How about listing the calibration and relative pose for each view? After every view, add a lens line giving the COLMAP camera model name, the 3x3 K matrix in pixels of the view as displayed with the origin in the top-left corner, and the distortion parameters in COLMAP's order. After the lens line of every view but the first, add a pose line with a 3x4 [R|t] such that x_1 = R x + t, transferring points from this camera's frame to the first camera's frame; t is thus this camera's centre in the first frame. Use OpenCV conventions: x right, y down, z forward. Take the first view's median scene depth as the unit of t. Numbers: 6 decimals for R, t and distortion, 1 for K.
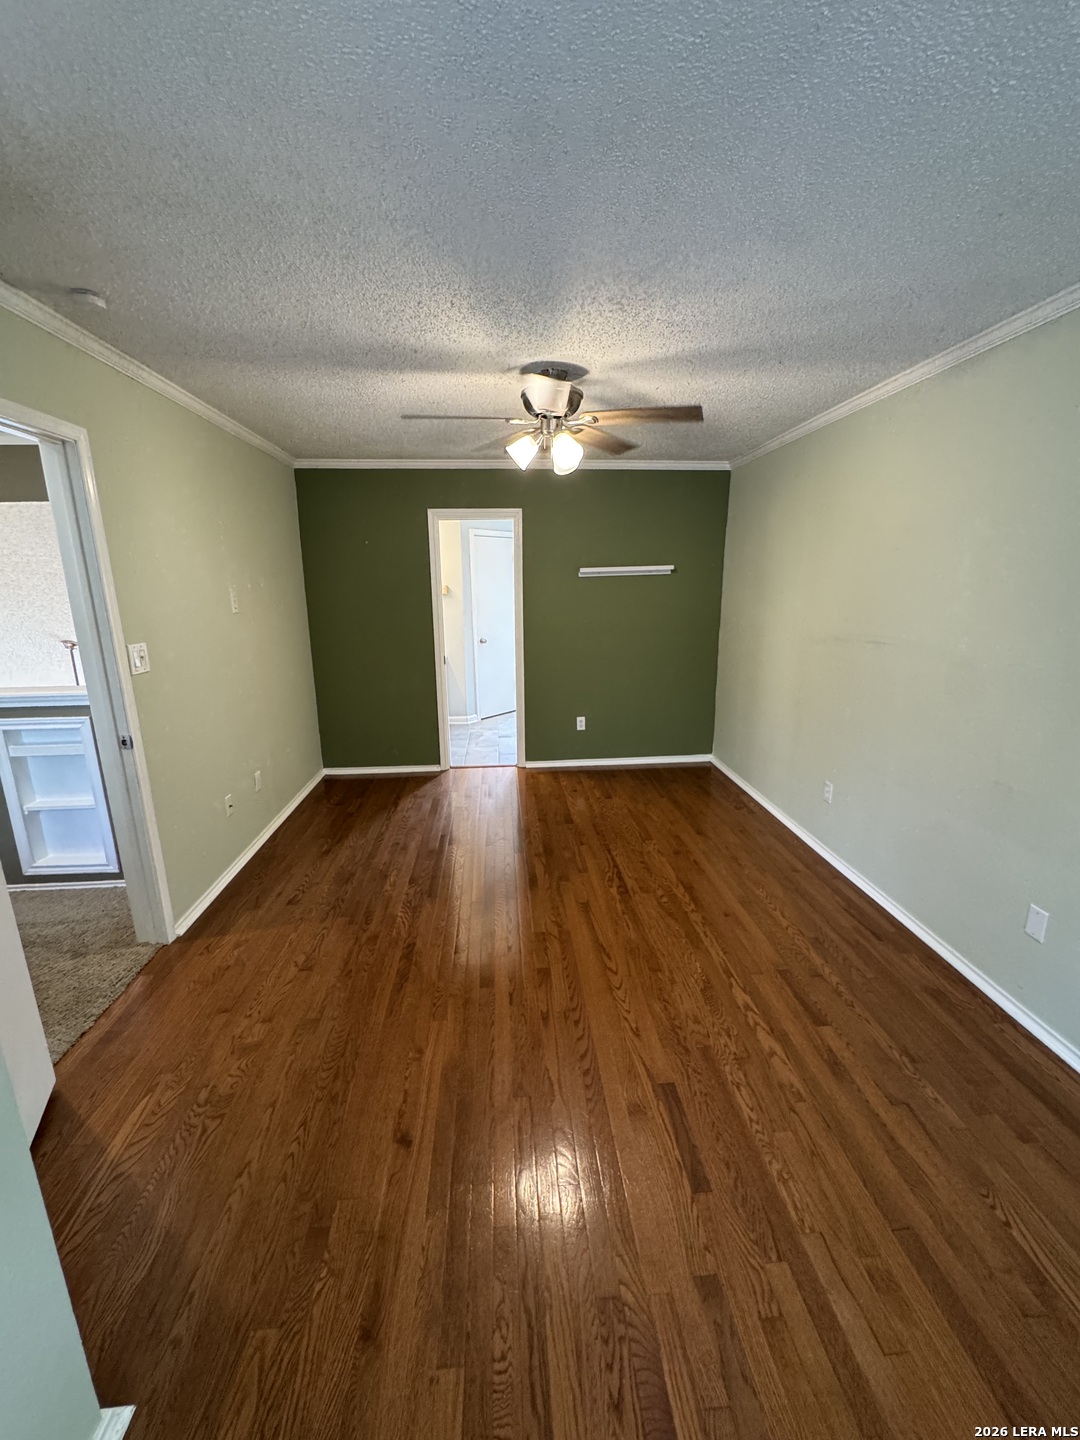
lens RADIAL K [[577.5, 0, 542.6], [0, 577.5, 717.8], [0, 0, 1]] dist [-0.004318, 0.000948]
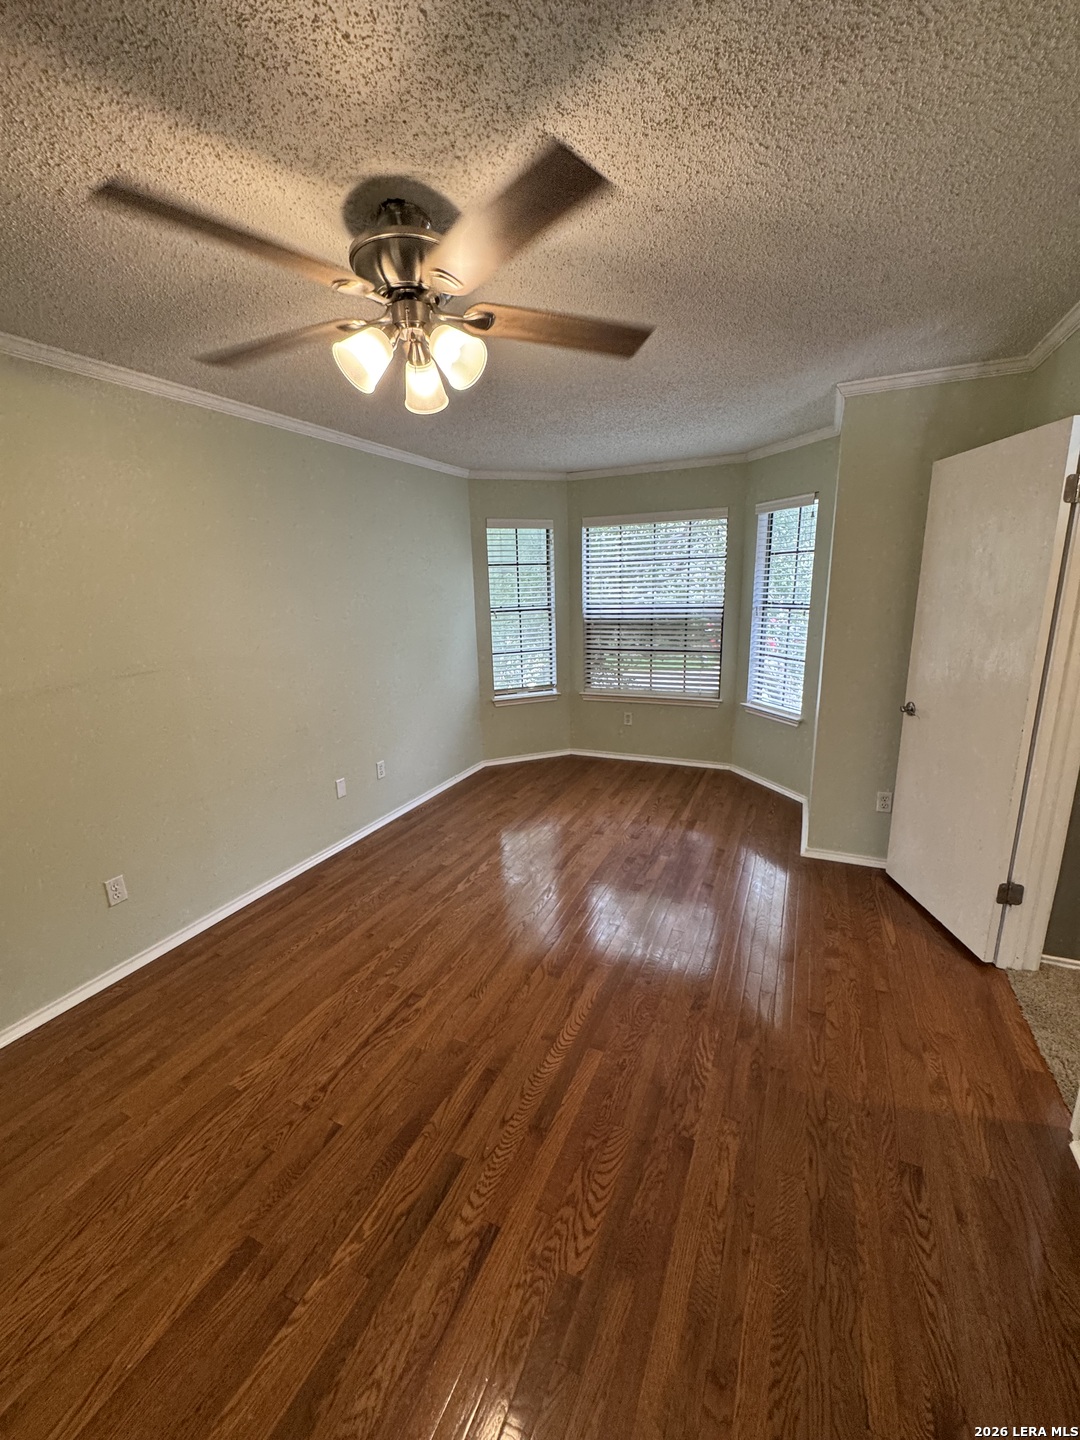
lens RADIAL K [[577.5, 0, 543.0], [0, 577.5, 719.1], [0, 0, 1]] dist [-0.004318, 0.000948]
pose [[-0.872305, -0.080892, 0.482224, -0.360679], [0.148434, 0.895871, 0.418786, -0.336369], [-0.465887, 0.436888, -0.769466, 1.396351]]
